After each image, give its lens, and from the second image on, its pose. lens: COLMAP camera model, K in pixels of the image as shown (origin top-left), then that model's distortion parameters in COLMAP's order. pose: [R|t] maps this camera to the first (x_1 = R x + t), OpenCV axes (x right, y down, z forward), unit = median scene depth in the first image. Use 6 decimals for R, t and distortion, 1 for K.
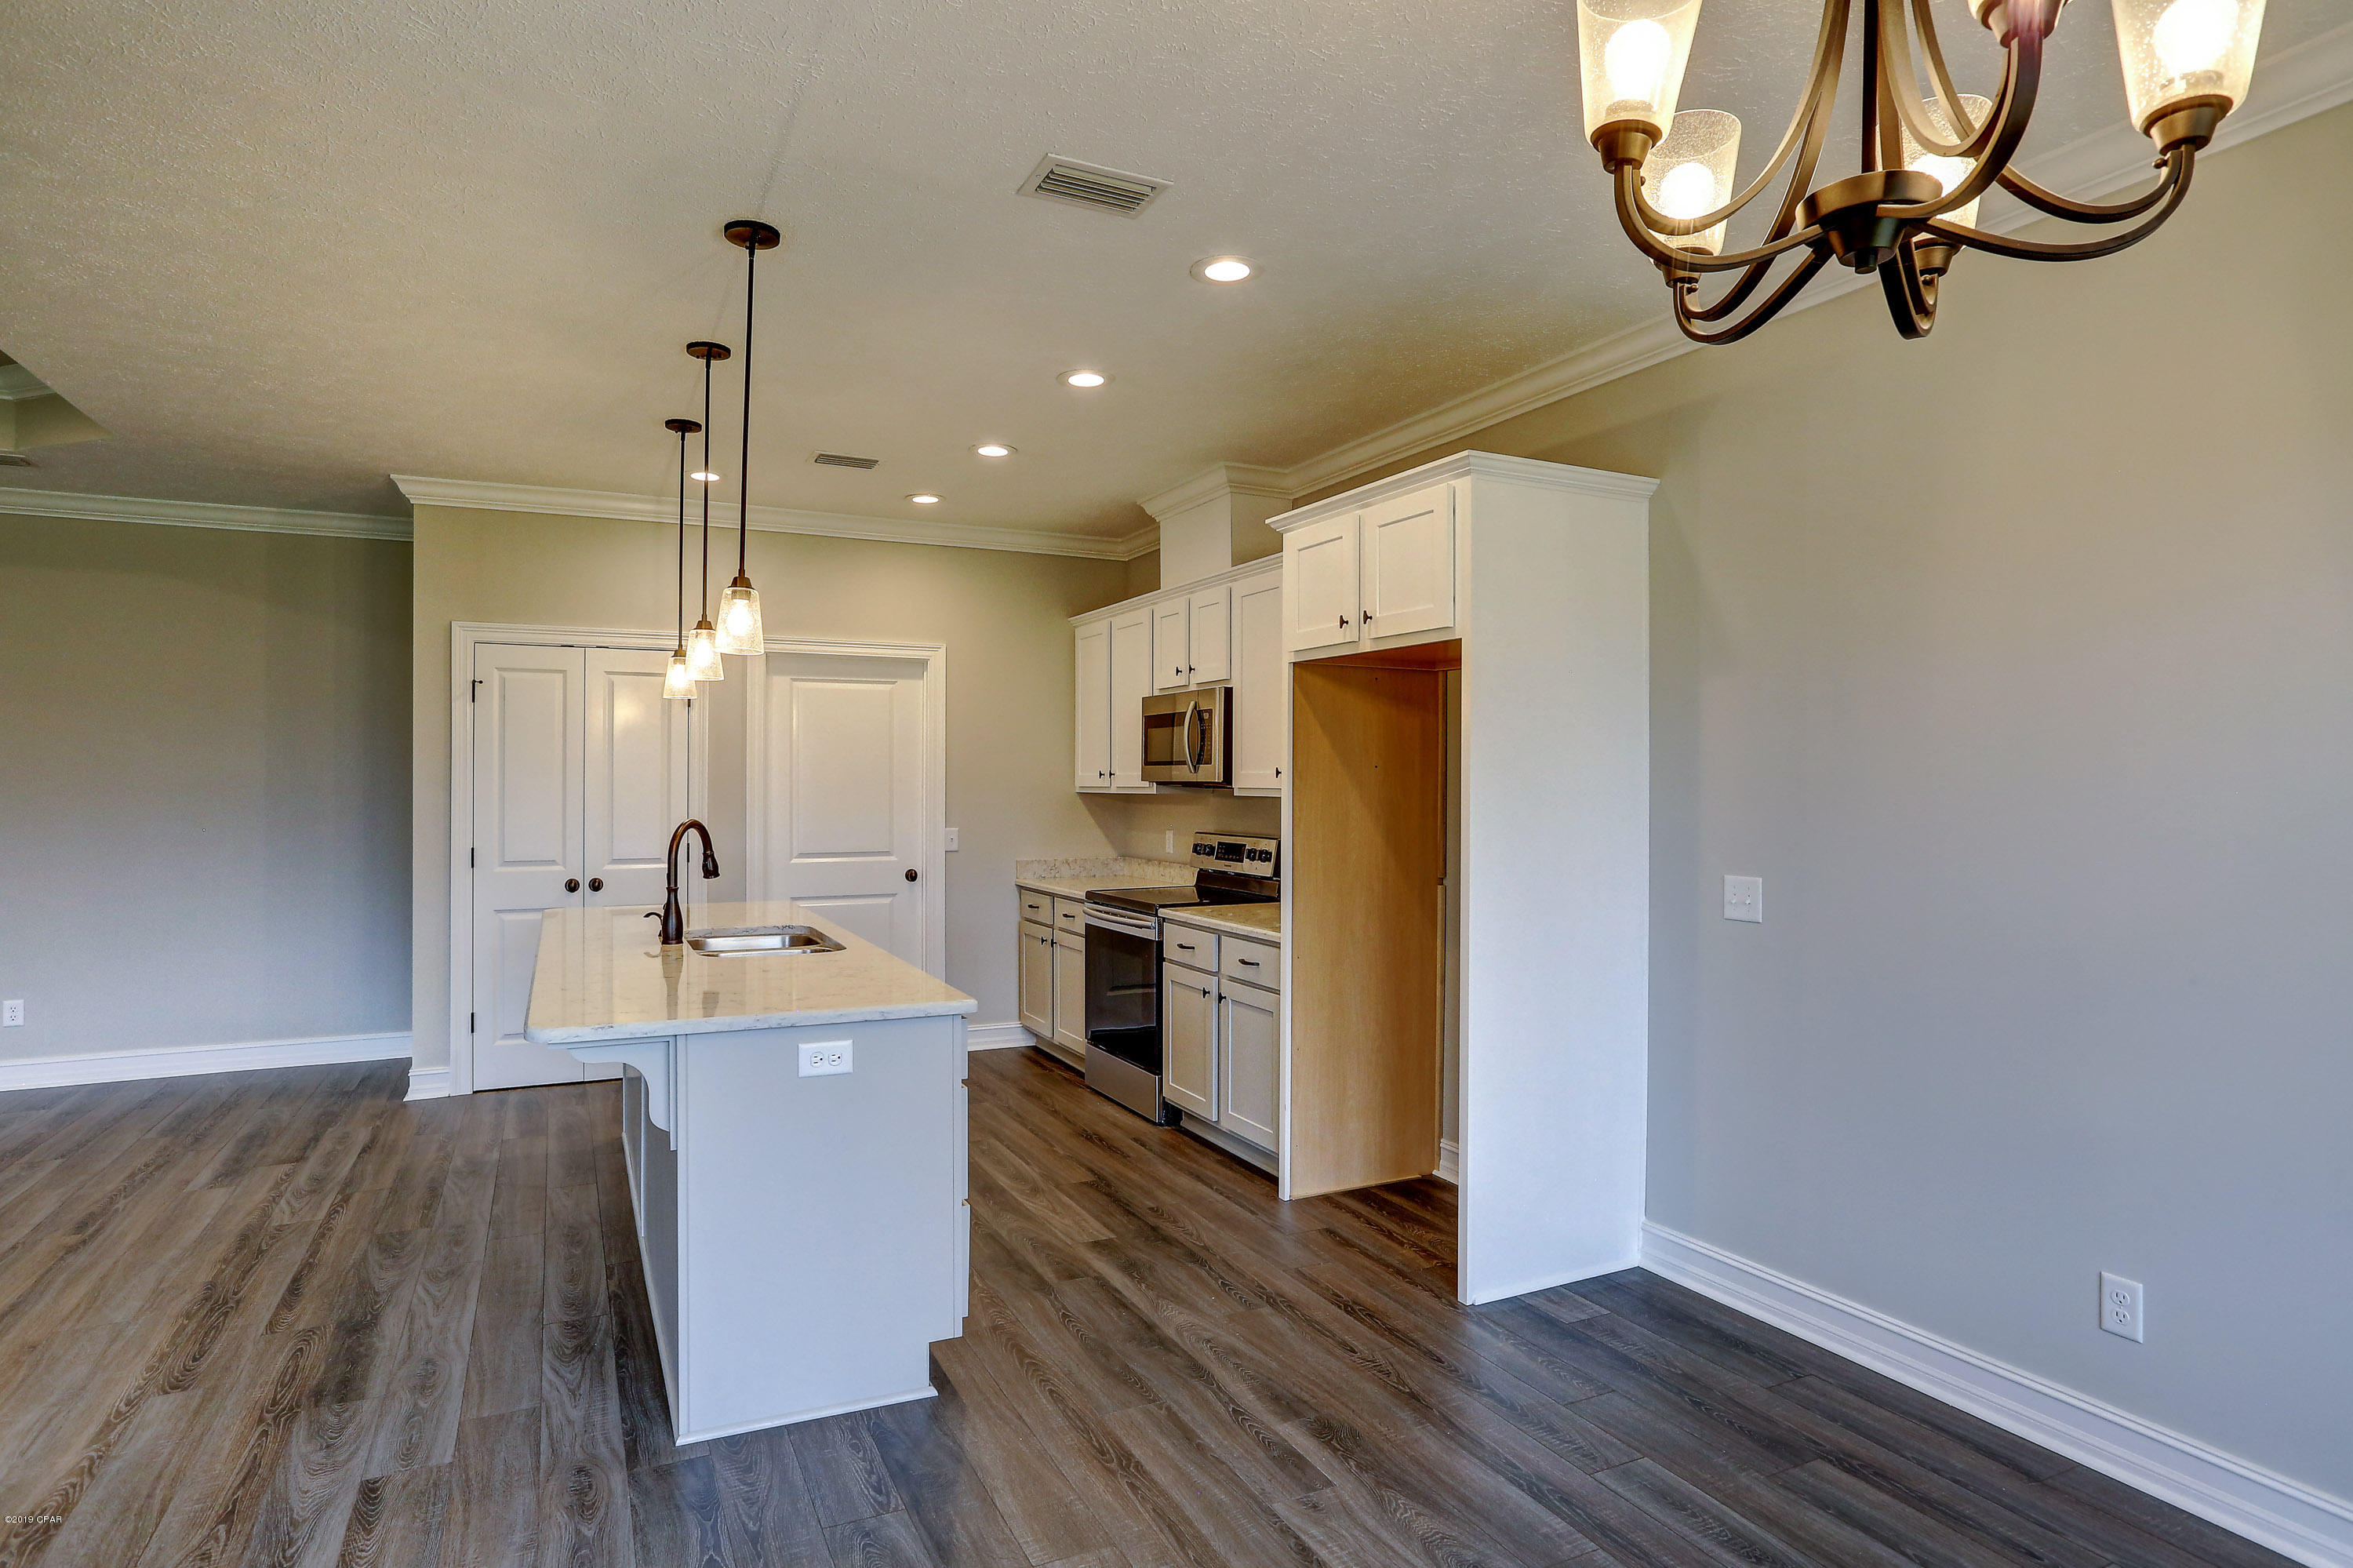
lens RADIAL K [[1270.1, 0, 1196.9], [0, 1270.1, 788.5], [0, 0, 1]] dist [-0.016203, 0.011945]
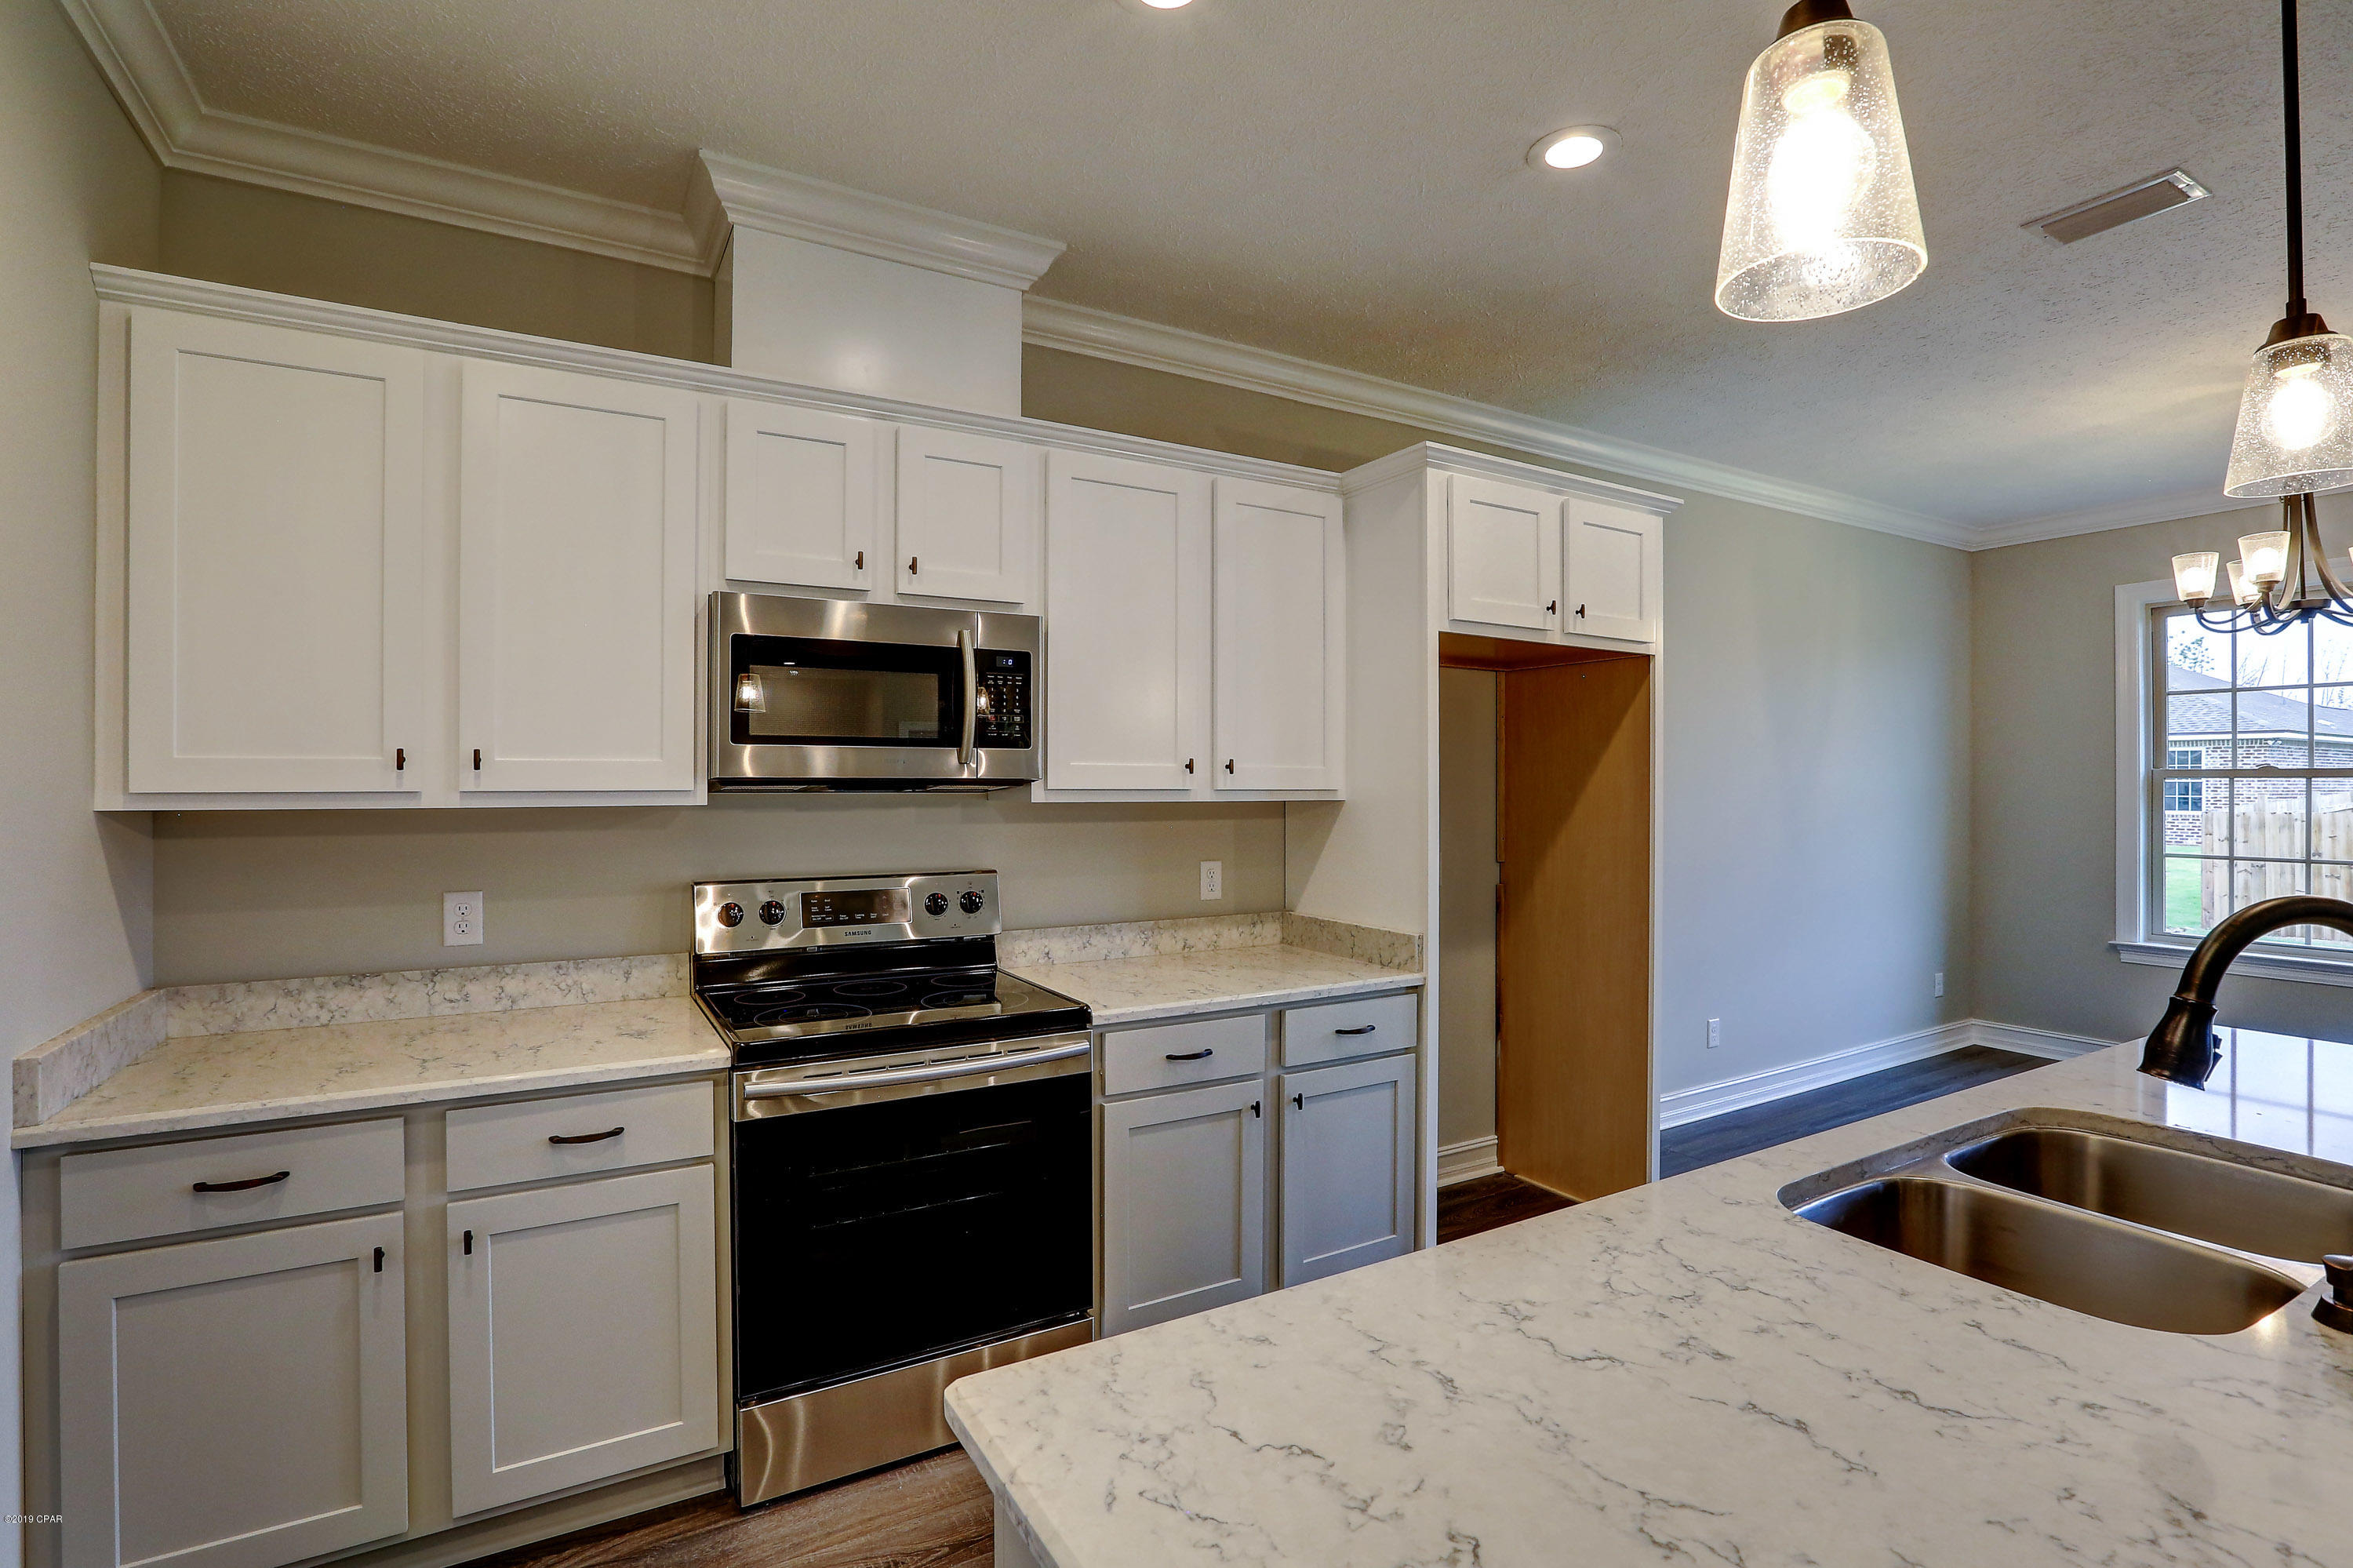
lens RADIAL K [[1076.5, 0, 1171.3], [0, 1076.5, 781.1], [0, 0, 1]] dist [-0.028301, 0.001515]
pose [[-0.043198, 0.000717, 0.999066, -0.596877], [0.004721, 0.999989, -0.000513, -0.004671], [-0.999055, 0.004694, -0.043201, 1.191962]]
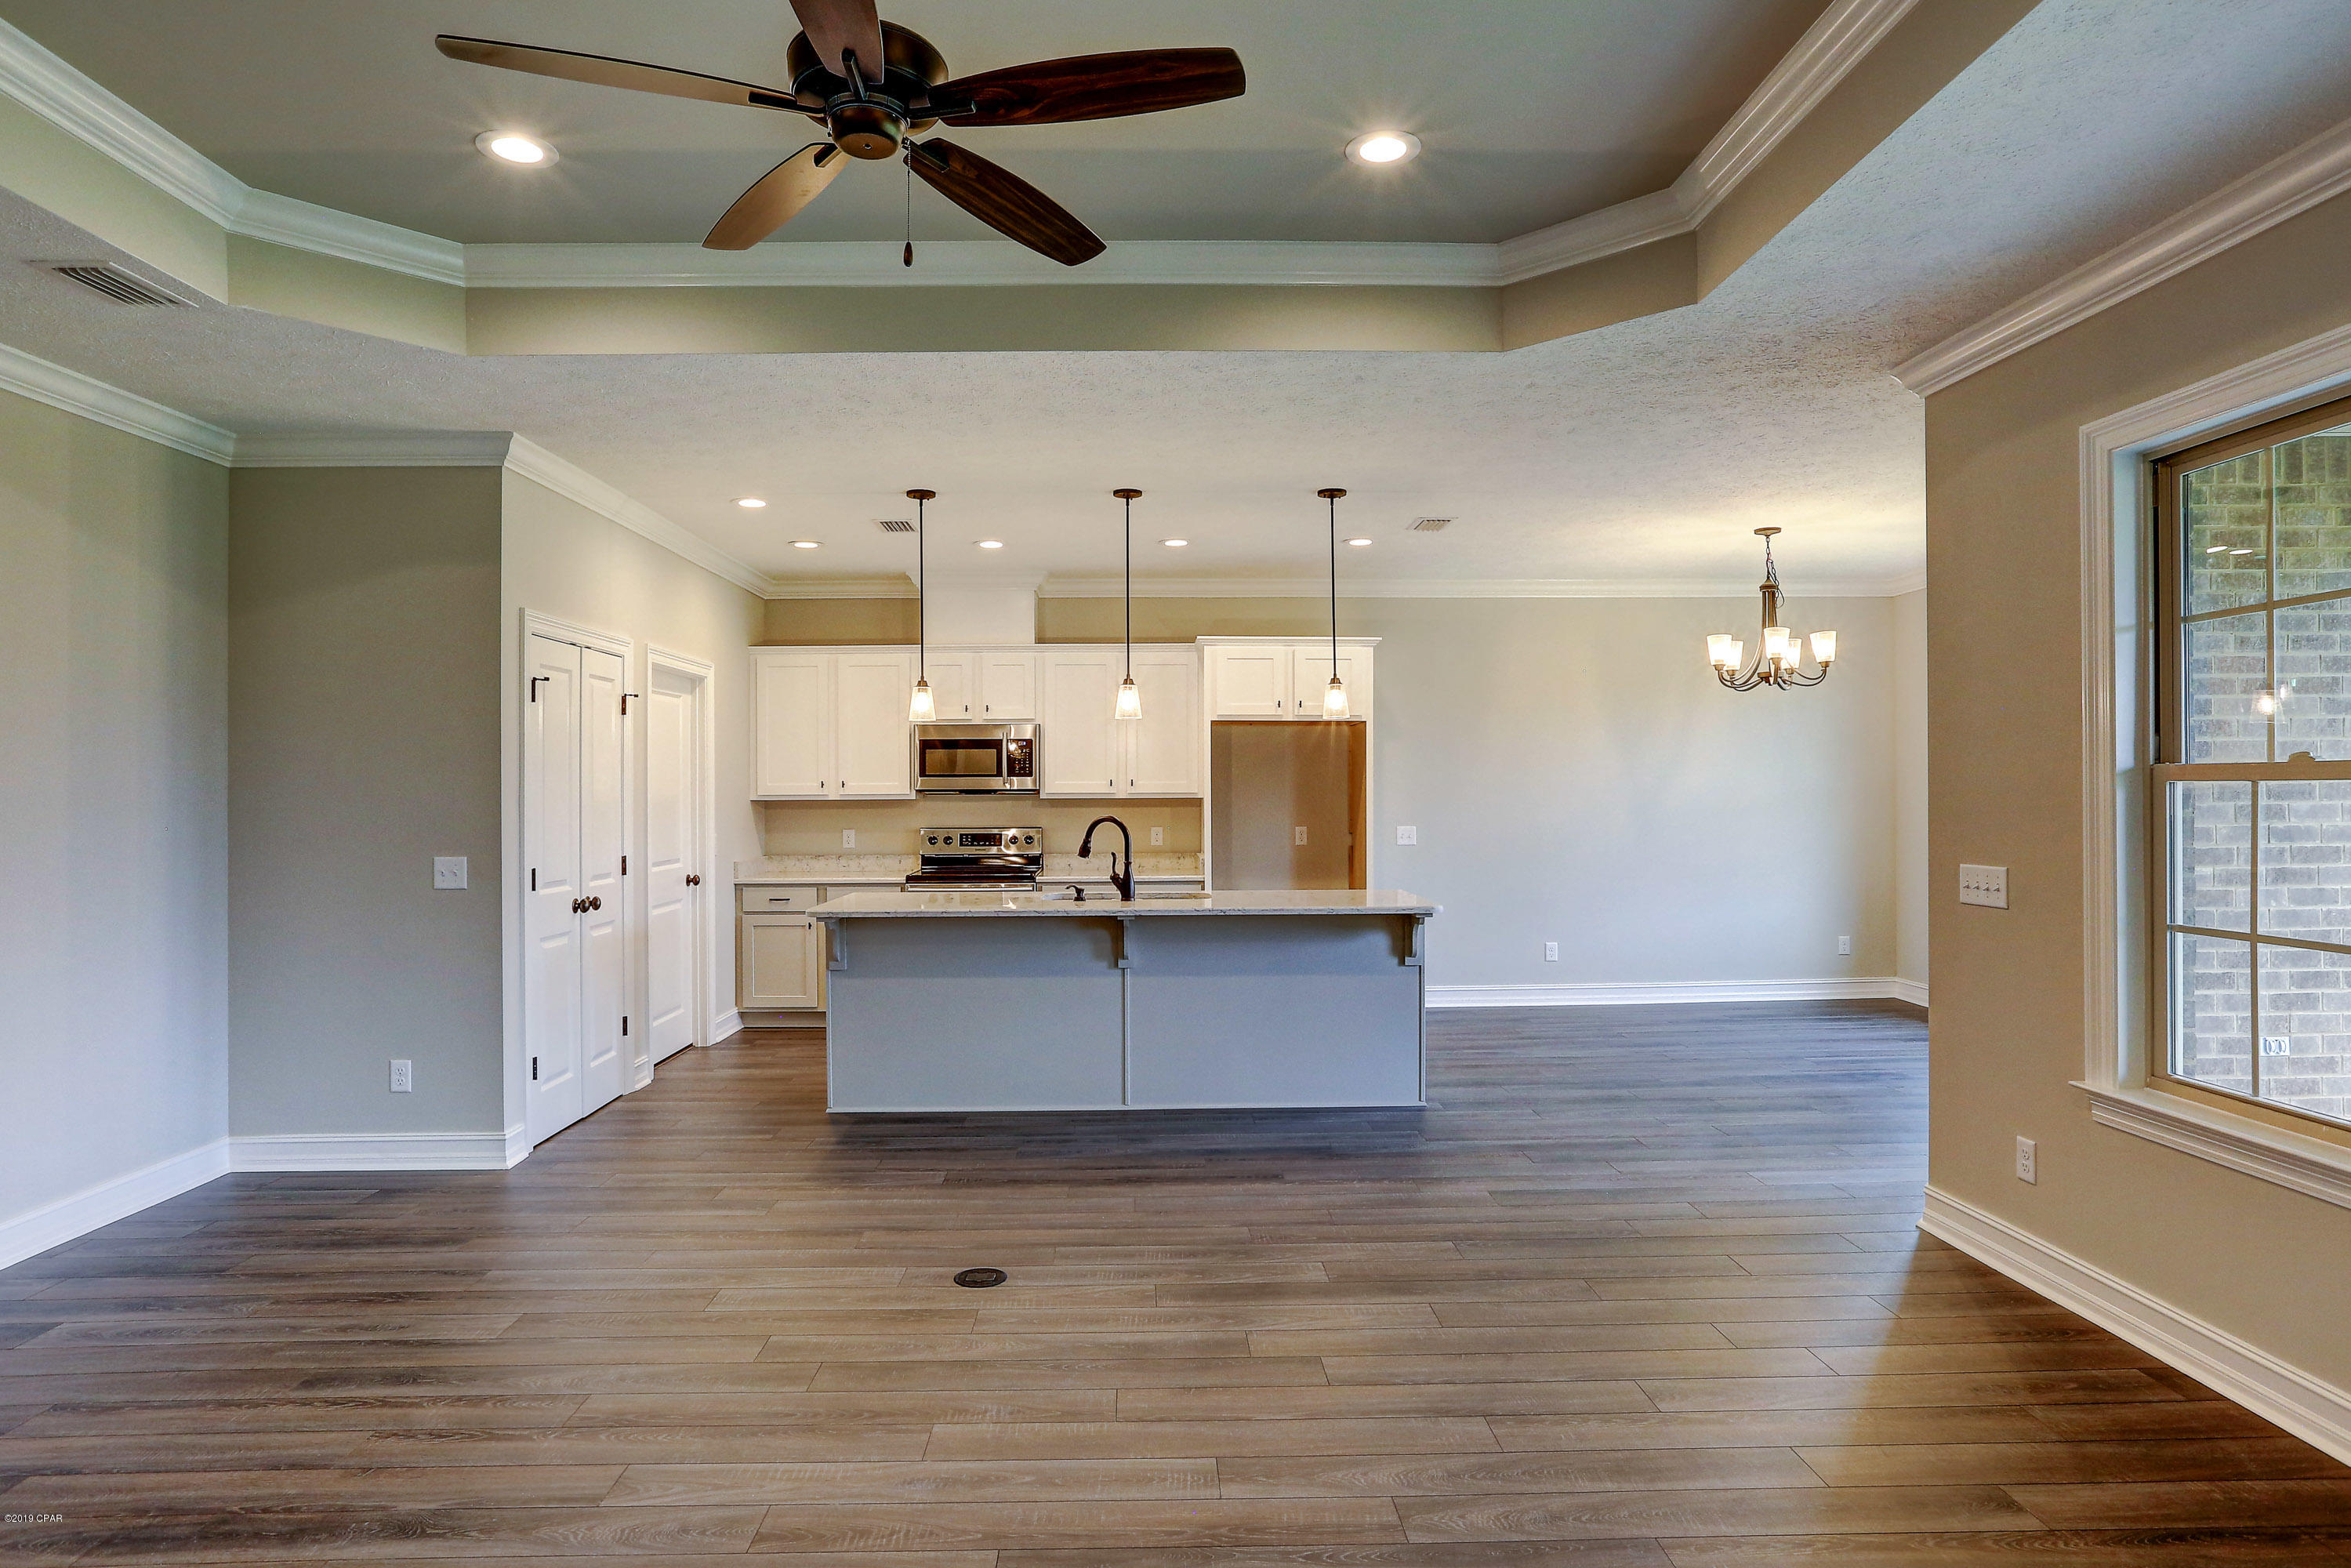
lens RADIAL K [[1269.0, 0, 1182.9], [0, 1269.0, 783.7], [0, 0, 1]] dist [-0.016203, 0.011945]
pose [[0.420417, -0.000228, 0.907331, -1.531295], [0.007610, 0.999966, -0.003275, -0.006969], [-0.907299, 0.008281, 0.420404, 0.292721]]
